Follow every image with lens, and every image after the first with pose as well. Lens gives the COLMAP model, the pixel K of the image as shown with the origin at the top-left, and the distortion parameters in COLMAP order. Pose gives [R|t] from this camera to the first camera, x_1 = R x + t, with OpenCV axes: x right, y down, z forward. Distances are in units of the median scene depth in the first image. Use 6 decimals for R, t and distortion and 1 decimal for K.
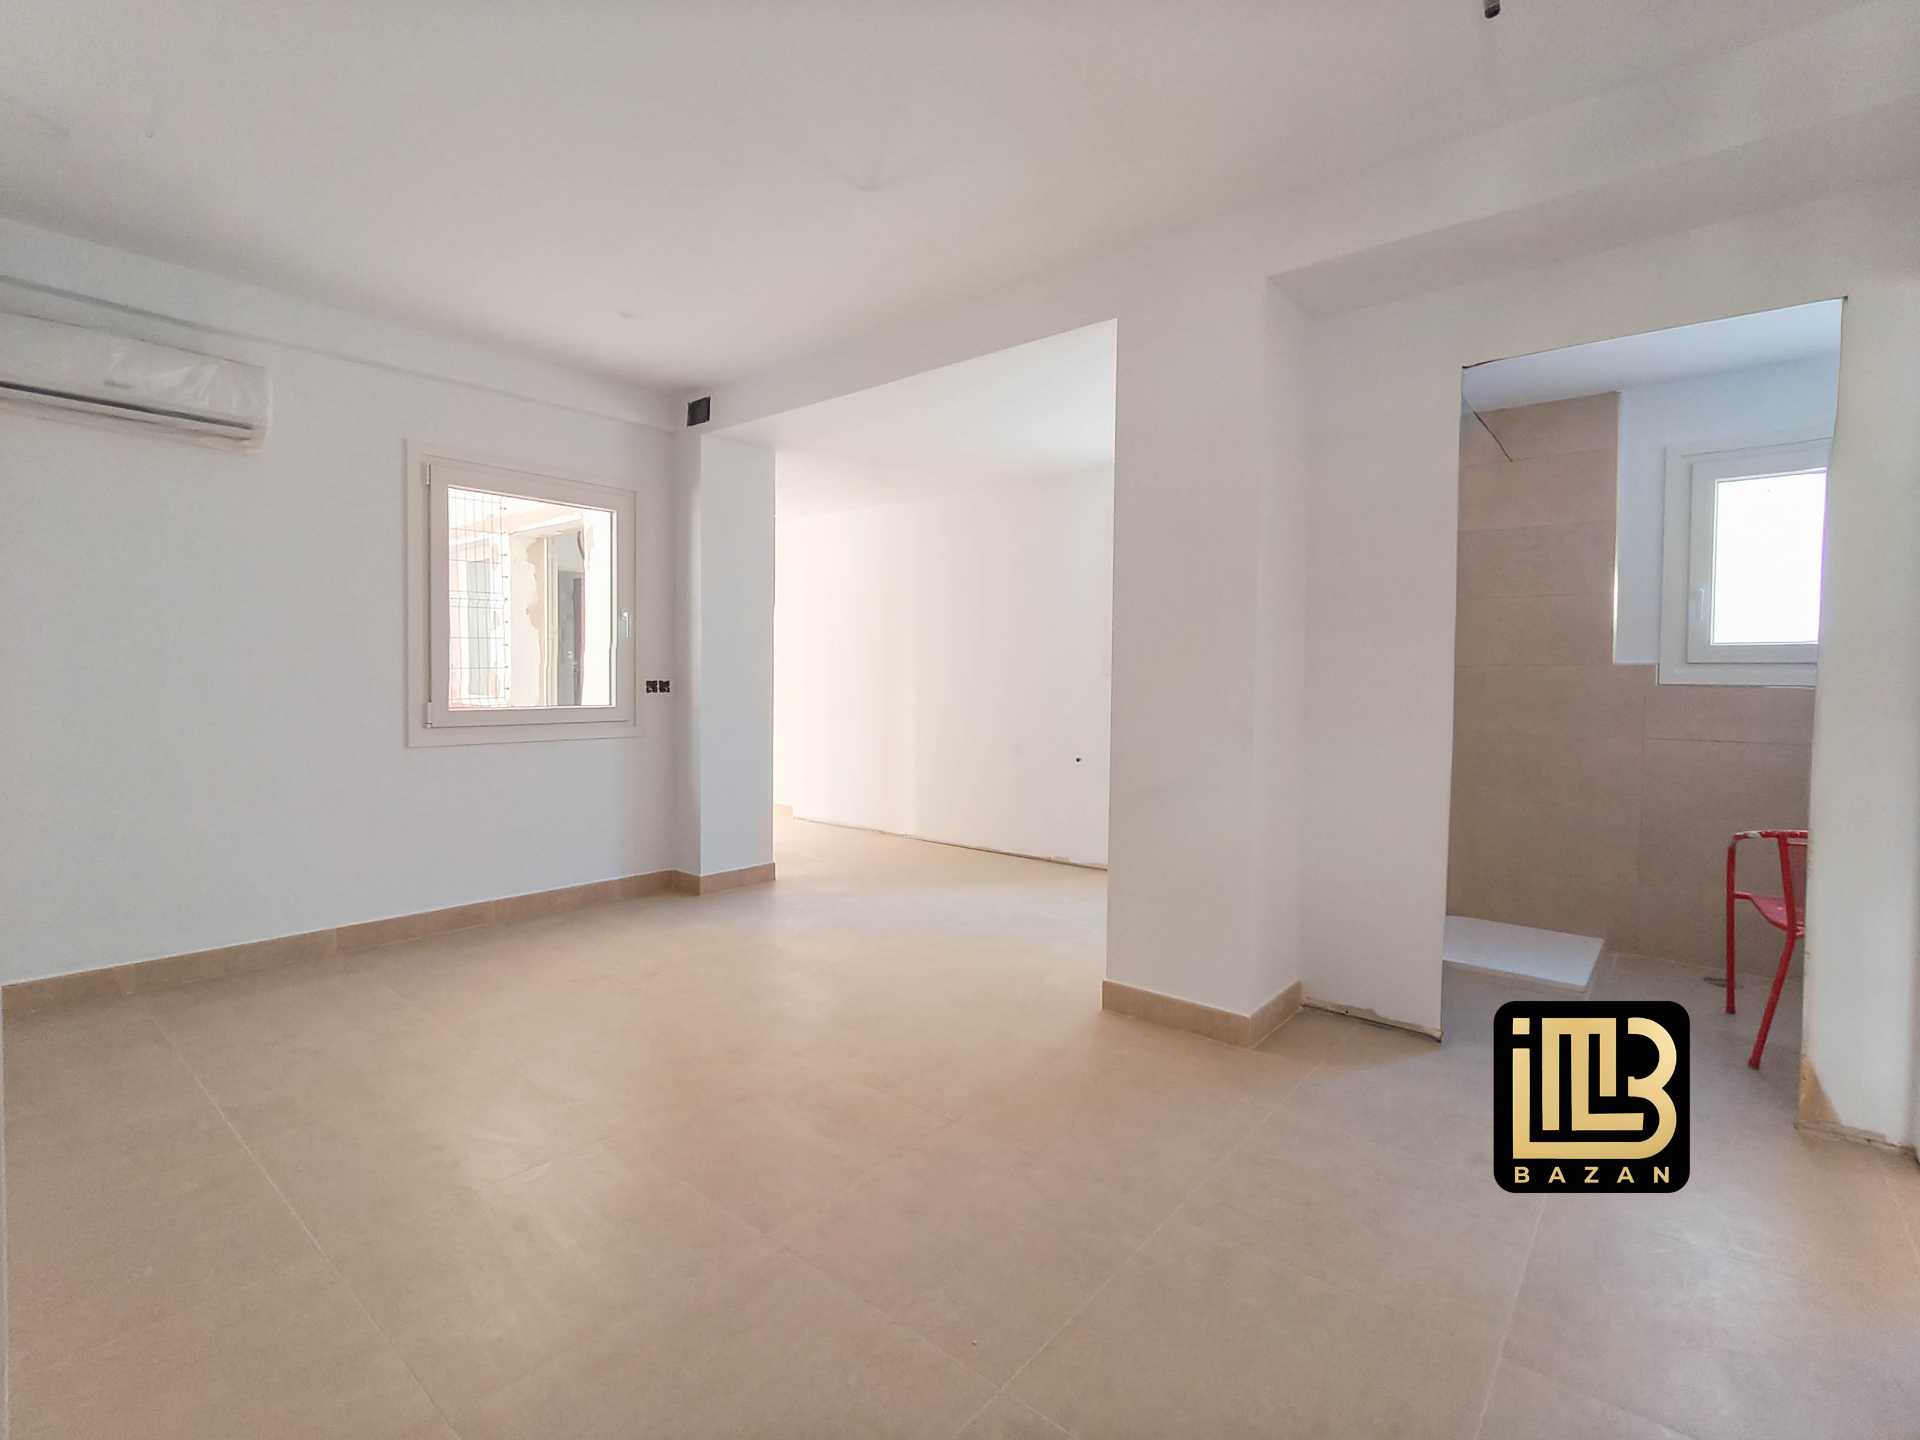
lens RADIAL K [[887.8, 0, 947.9], [0, 887.8, 703.0], [0, 0, 1]] dist [-0.003025, -0.000229]
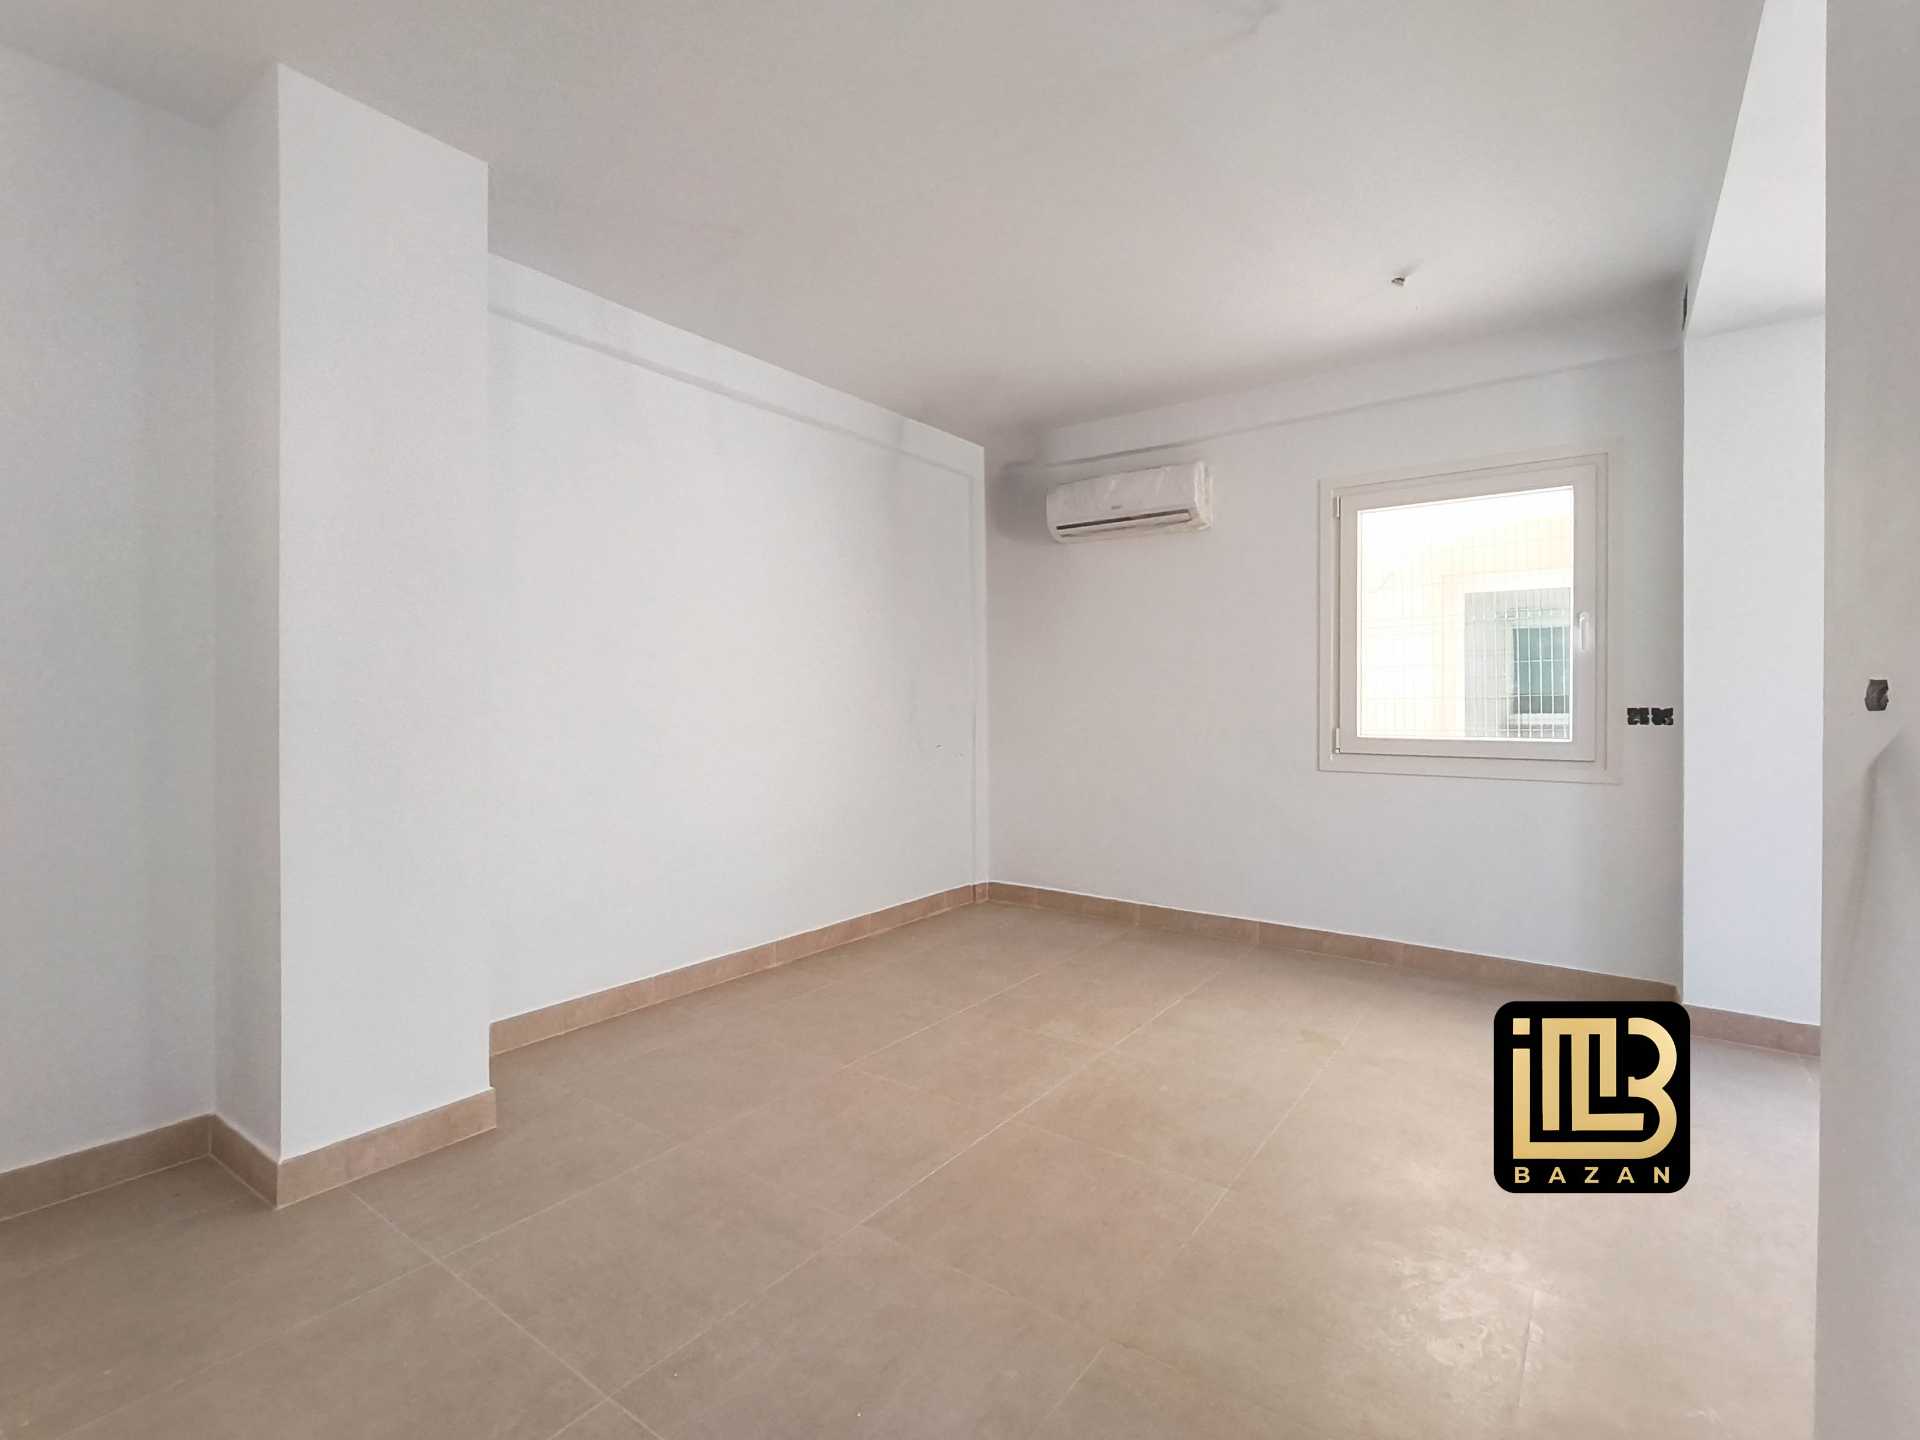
lens RADIAL K [[908.1, 0, 946.7], [0, 908.1, 702.7], [0, 0, 1]] dist [-0.003263, -0.000333]
pose [[0.074300, -0.008075, -0.997203, 0.380115], [-0.029133, 0.999523, -0.010265, -0.006210], [0.996810, 0.029814, 0.074029, 0.424358]]
